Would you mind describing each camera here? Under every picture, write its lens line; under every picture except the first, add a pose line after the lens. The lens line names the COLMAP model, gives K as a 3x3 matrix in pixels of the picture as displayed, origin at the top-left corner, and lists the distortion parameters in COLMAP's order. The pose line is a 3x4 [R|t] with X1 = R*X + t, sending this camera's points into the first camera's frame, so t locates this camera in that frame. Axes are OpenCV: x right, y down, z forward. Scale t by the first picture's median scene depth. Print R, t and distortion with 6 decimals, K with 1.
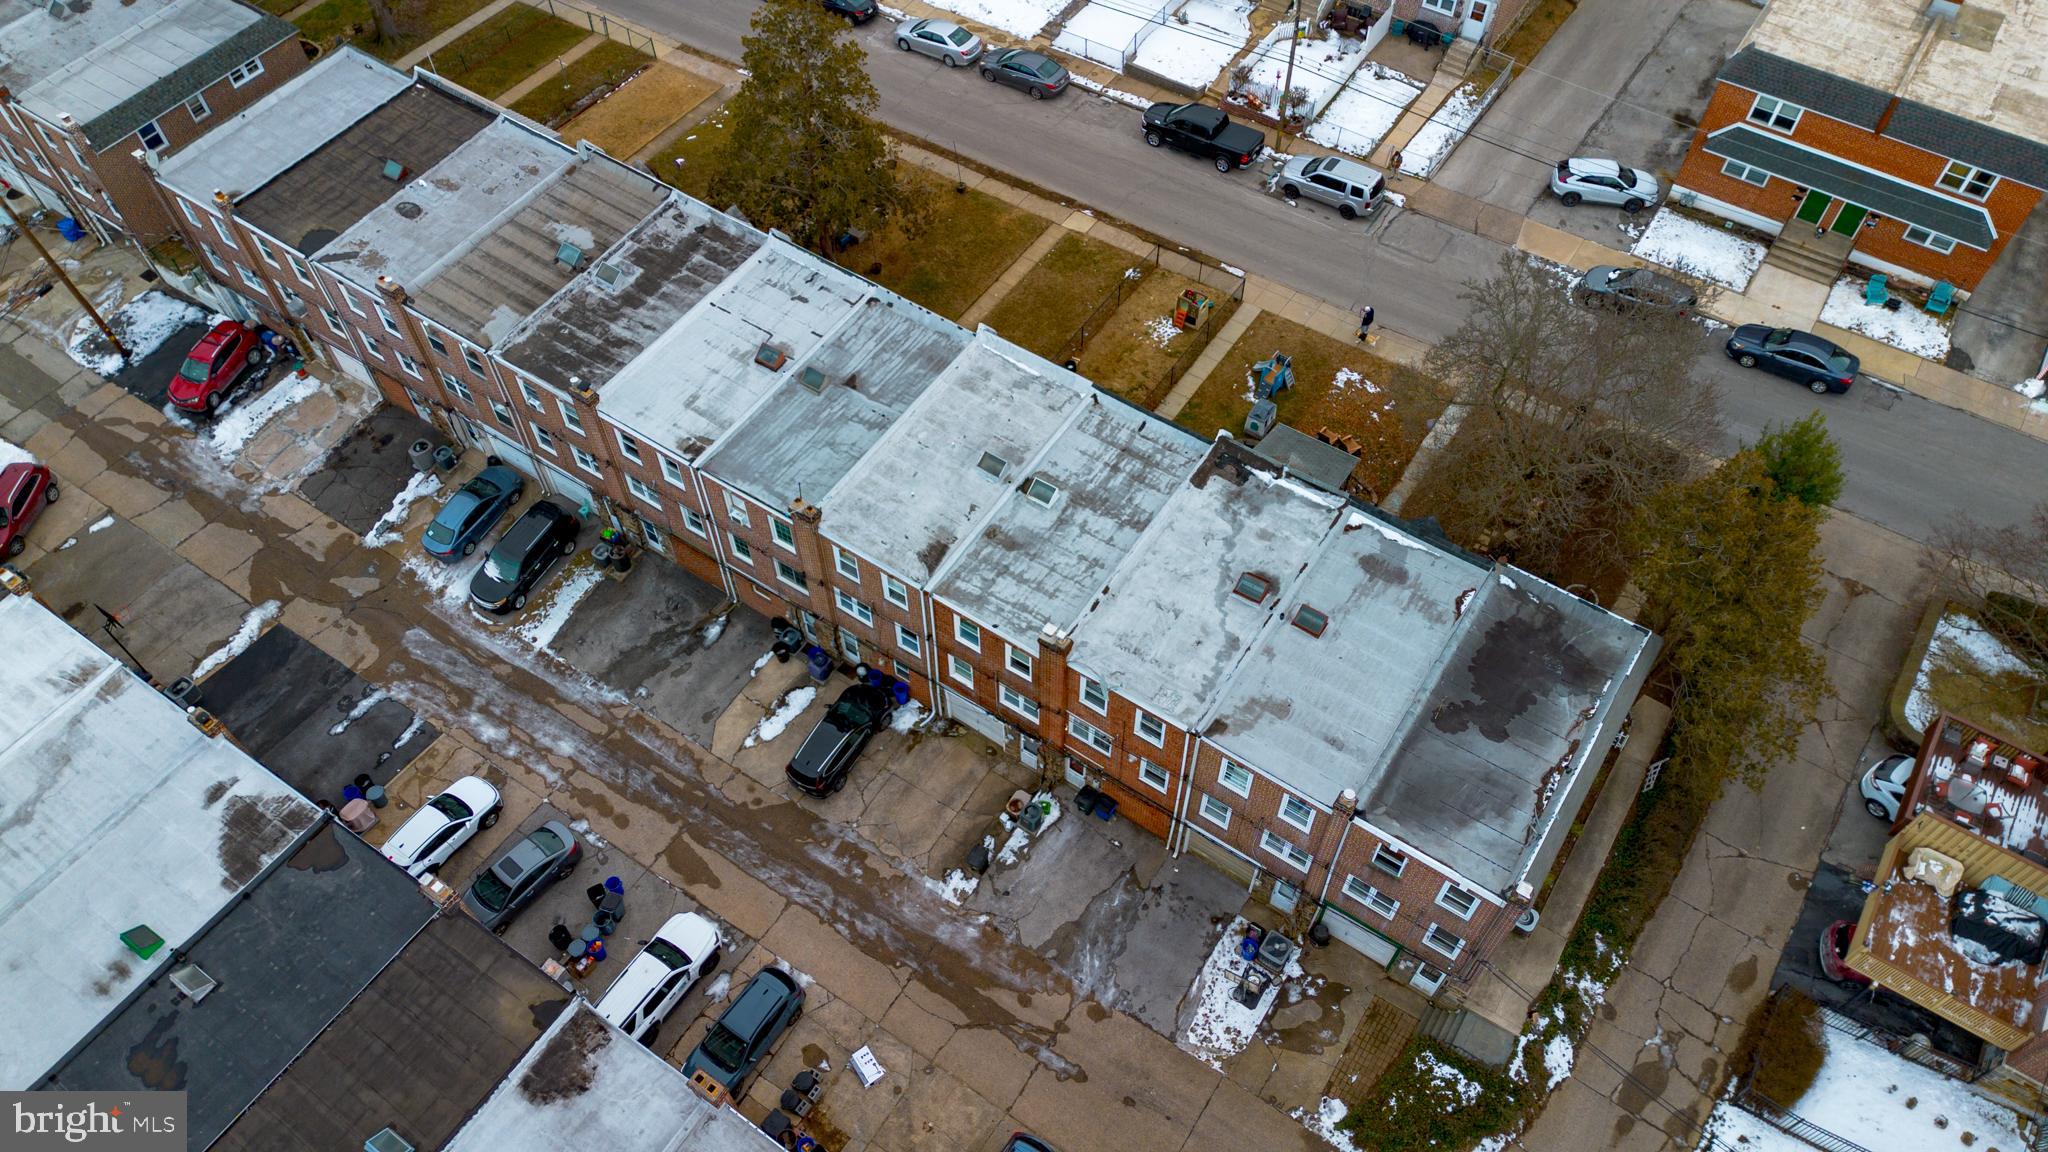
lens RADIAL K [[1433.1, 0, 1023.2], [0, 1433.1, 565.5], [0, 0, 1]] dist [0.098613, -0.122499]
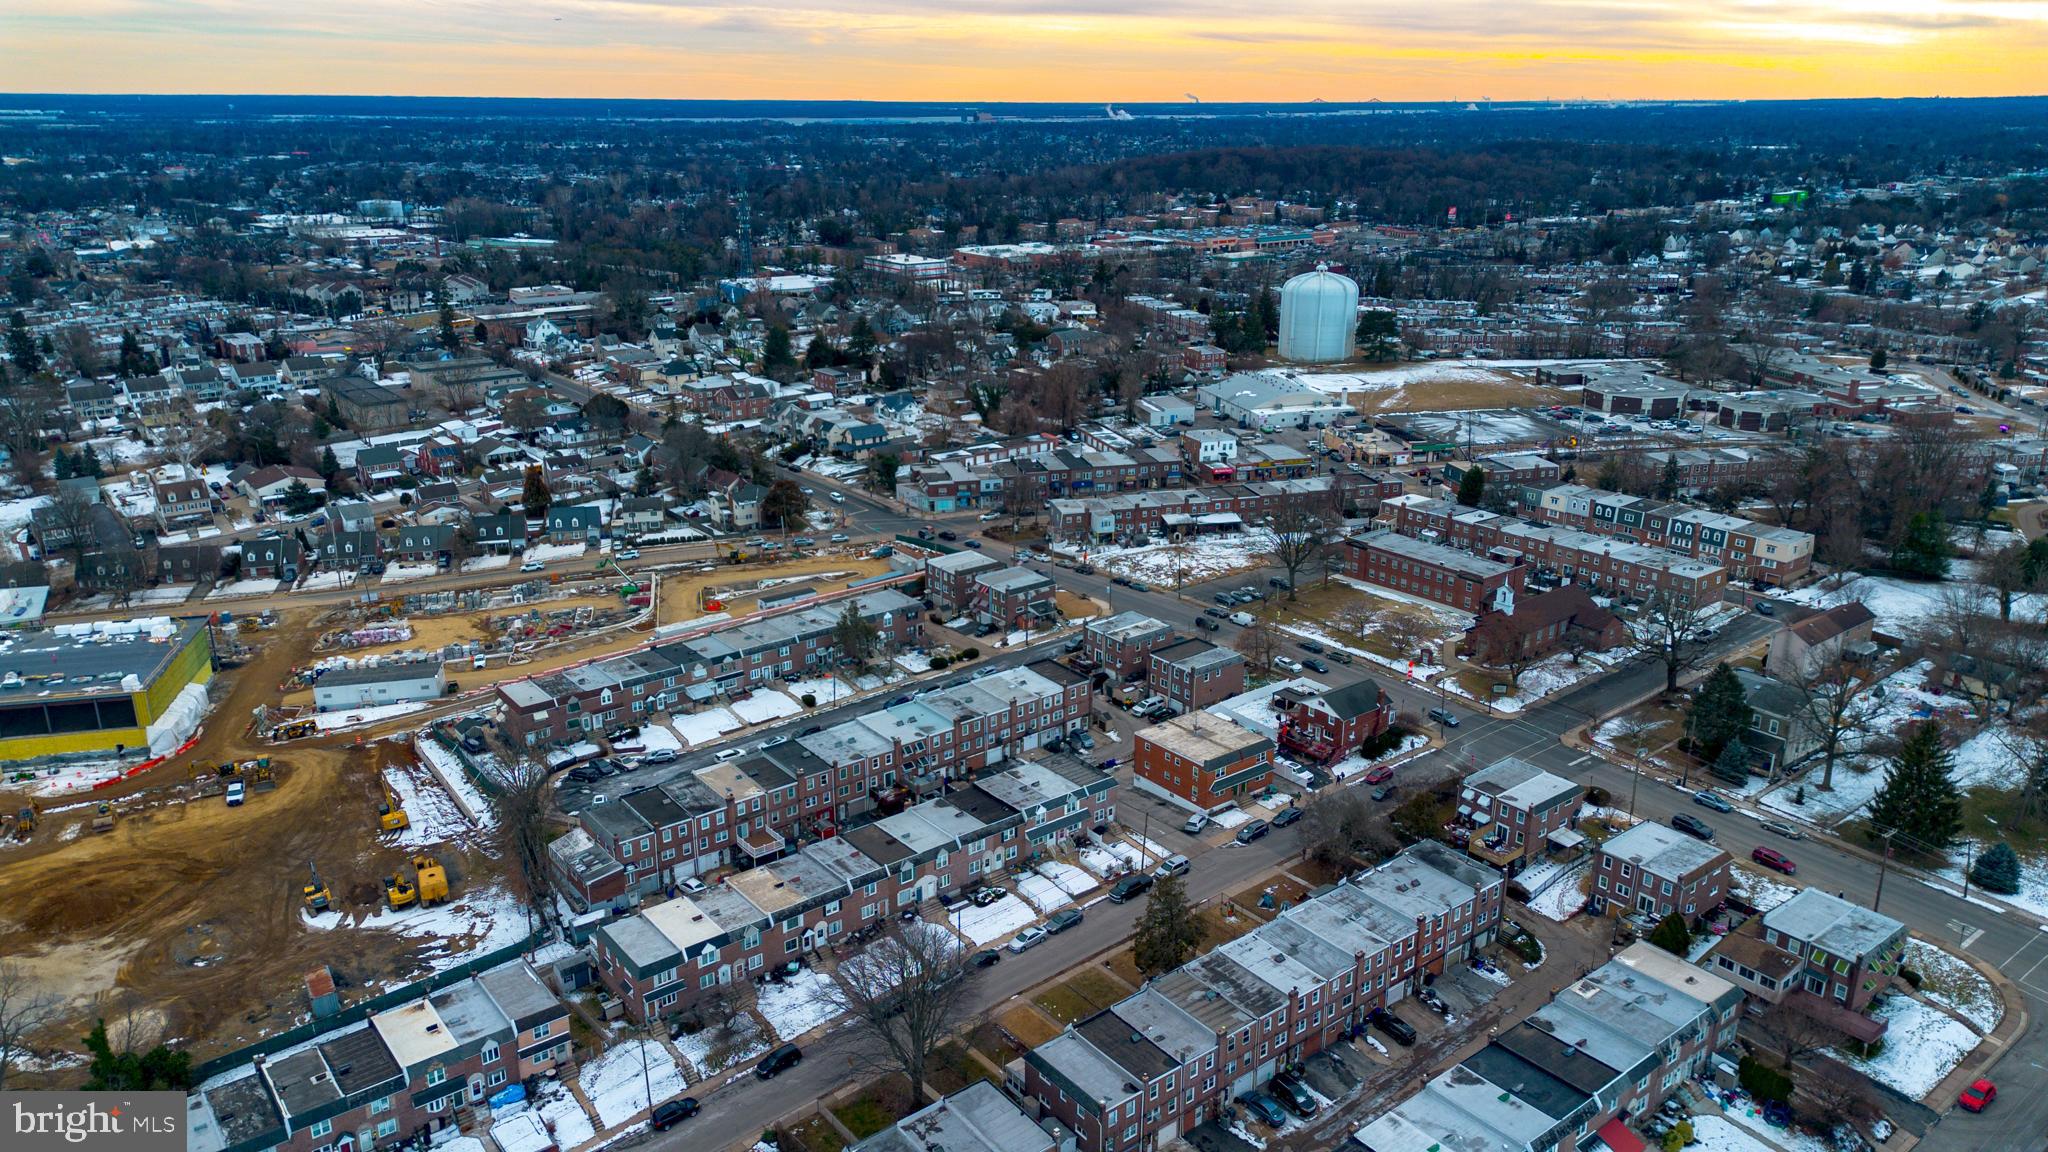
lens RADIAL K [[1433.1, 0, 1023.2], [0, 1433.1, 565.5], [0, 0, 1]] dist [0.098613, -0.122499]
pose [[0.310679, -0.289978, 0.905202, -2.410234], [0.767878, 0.637854, -0.059213, -0.769180], [-0.560216, 0.713481, 0.420835, -0.413986]]
